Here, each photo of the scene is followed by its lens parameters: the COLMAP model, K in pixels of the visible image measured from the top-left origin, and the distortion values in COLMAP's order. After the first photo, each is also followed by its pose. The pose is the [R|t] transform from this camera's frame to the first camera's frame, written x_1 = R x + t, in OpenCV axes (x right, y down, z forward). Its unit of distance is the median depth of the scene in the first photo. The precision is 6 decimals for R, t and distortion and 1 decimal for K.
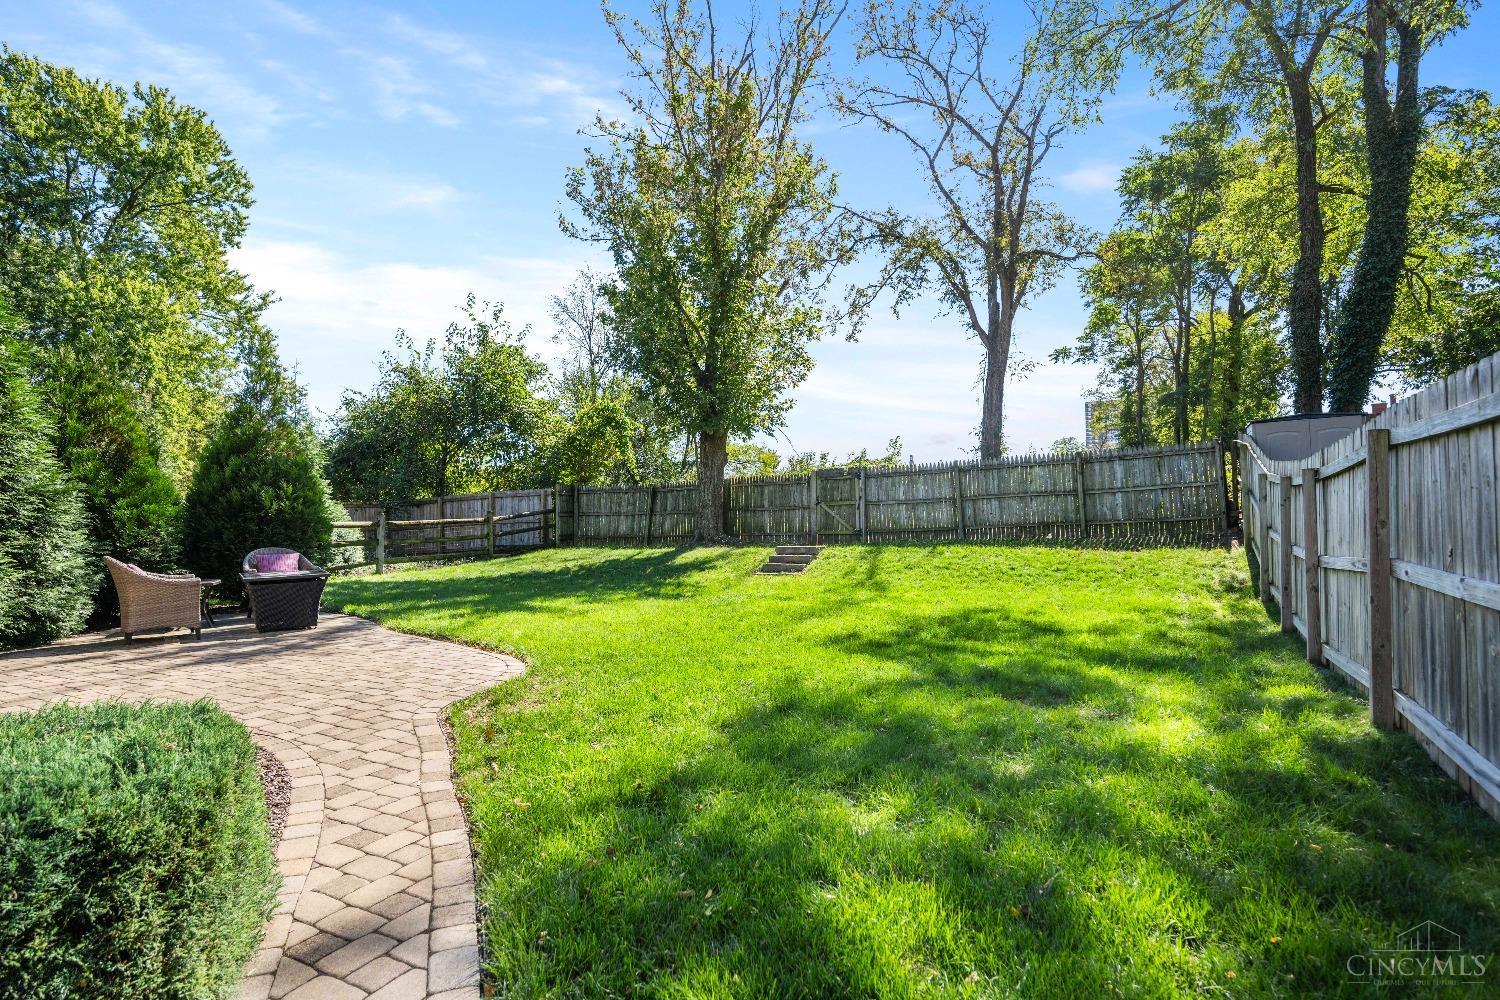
lens RADIAL K [[802.5, 0, 750.0], [0, 802.5, 500.0], [0, 0, 1]] dist [0.000704, 0.000407]
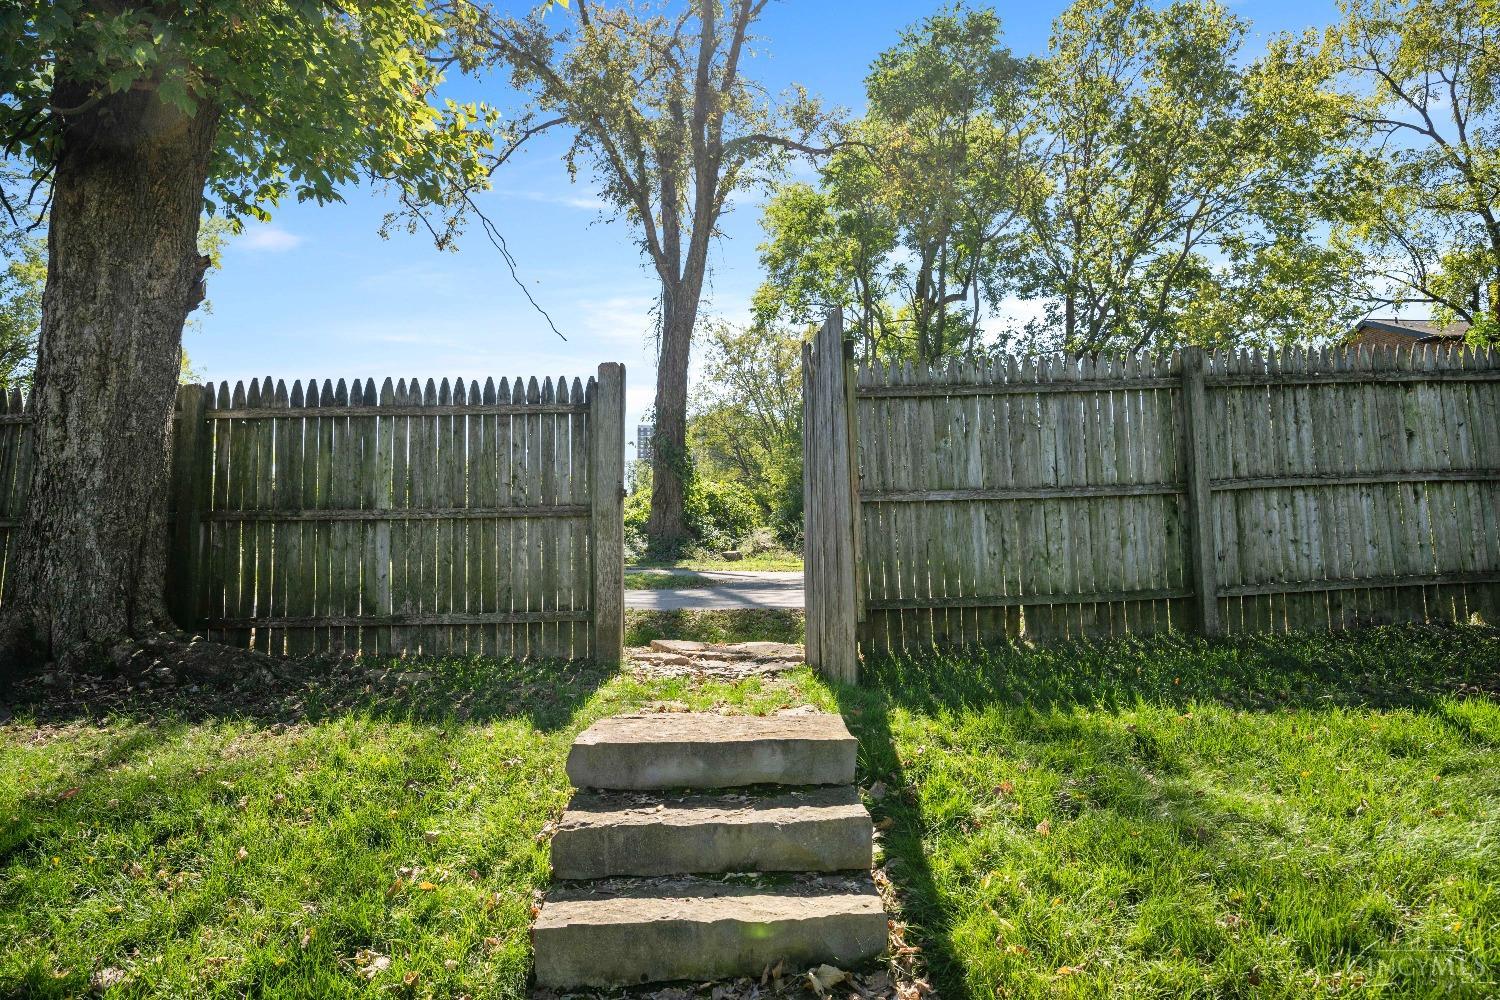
lens RADIAL K [[913.3, 0, 750.0], [0, 913.3, 500.0], [0, 0, 1]] dist [-0.000696, -0.000151]
pose [[0.867034, 0.029683, 0.497364, -0.010685], [-0.017029, 0.999406, -0.029961, 0.006896], [-0.497958, 0.017508, 0.867024, 0.375952]]
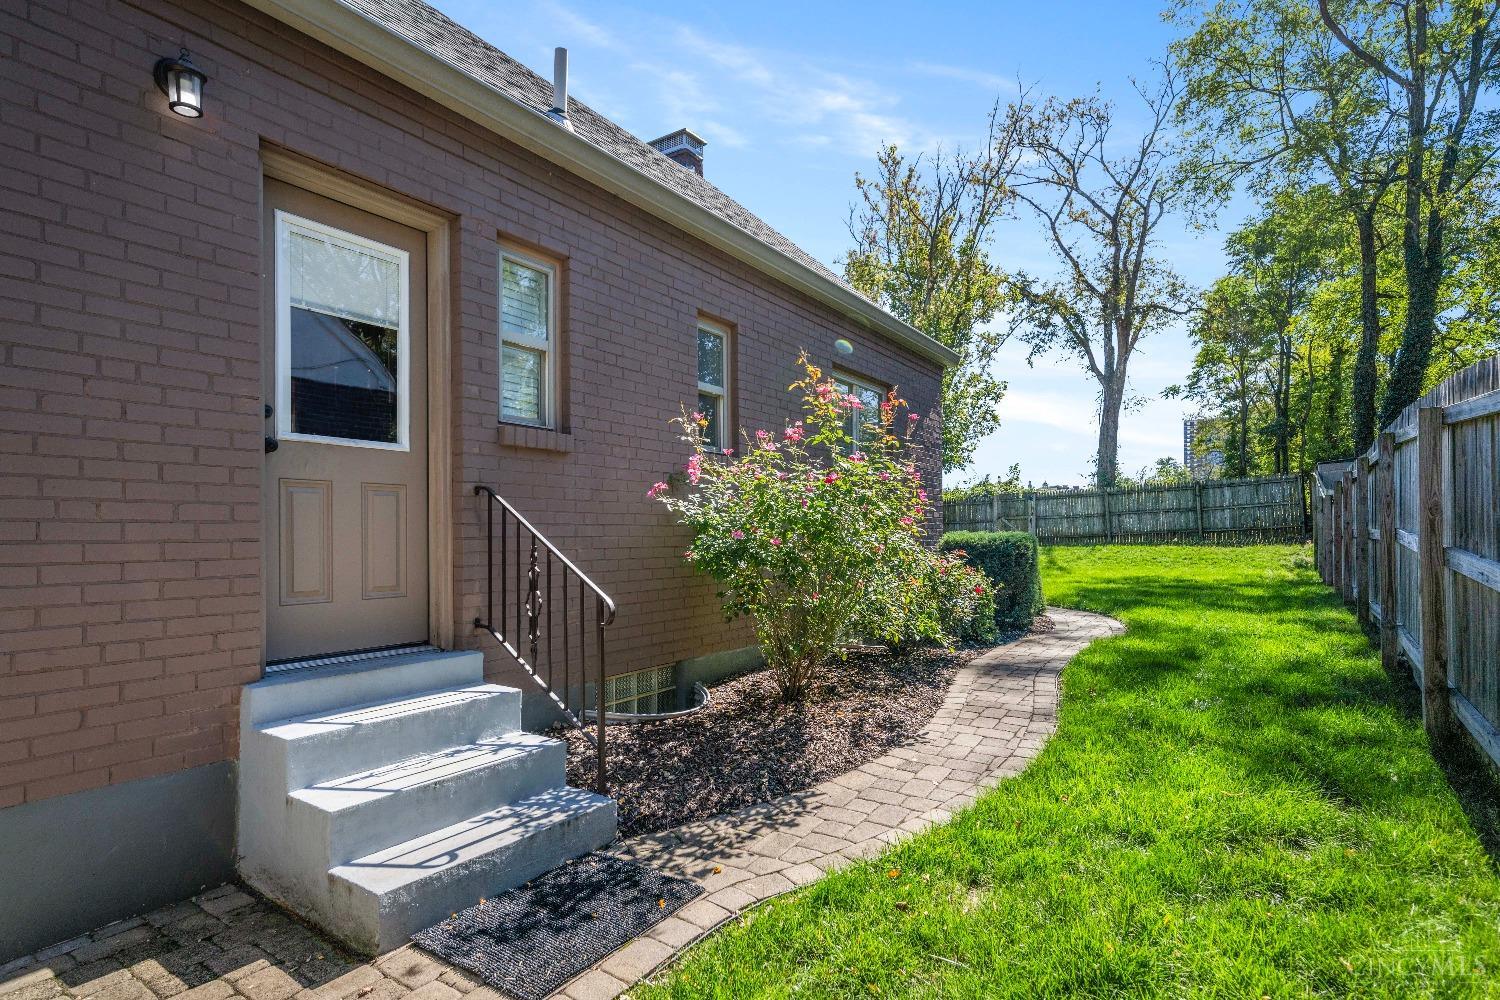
lens RADIAL K [[784.3, 0, 749.7], [0, 784.3, 534.6], [0, 0, 1]] dist [-0.001379, -0.000852]
pose [[0.994054, 0.002311, -0.108863, -0.100997], [-0.000532, 0.999866, 0.016365, 0.005840], [0.108886, -0.016210, 0.993922, -0.208249]]
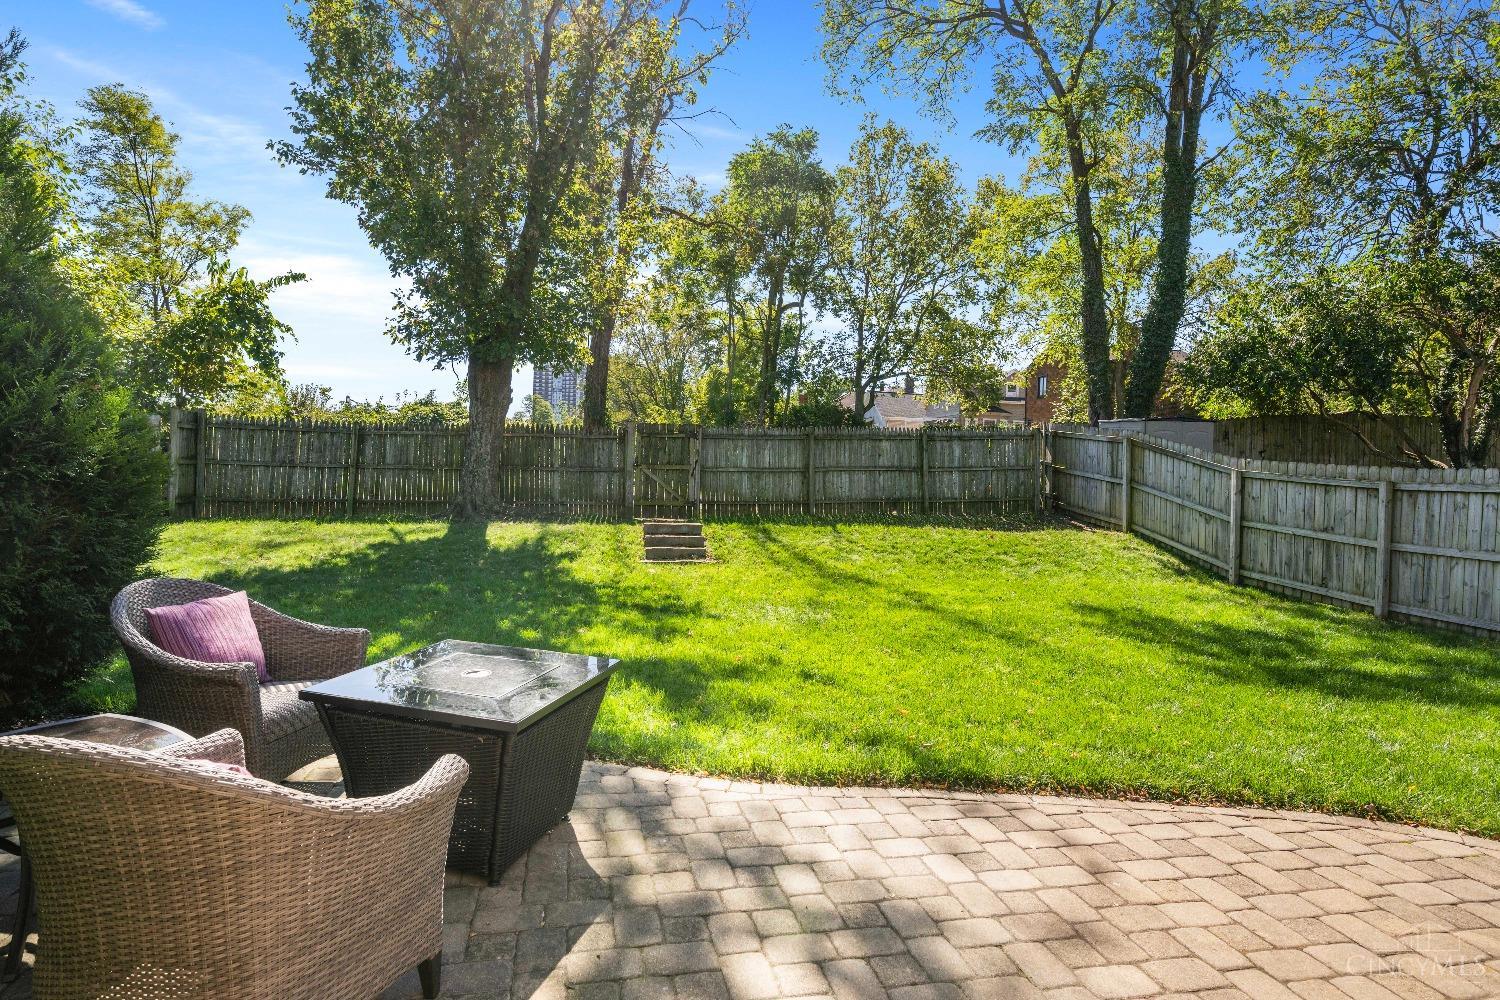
lens RADIAL K [[802.5, 0, 750.0], [0, 802.5, 500.0], [0, 0, 1]] dist [0.000704, 0.000407]
pose [[0.777763, 0.022063, 0.628170, -0.162890], [-0.051976, 0.998219, 0.029293, 0.004480], [-0.626405, -0.055432, 0.777524, 0.162236]]
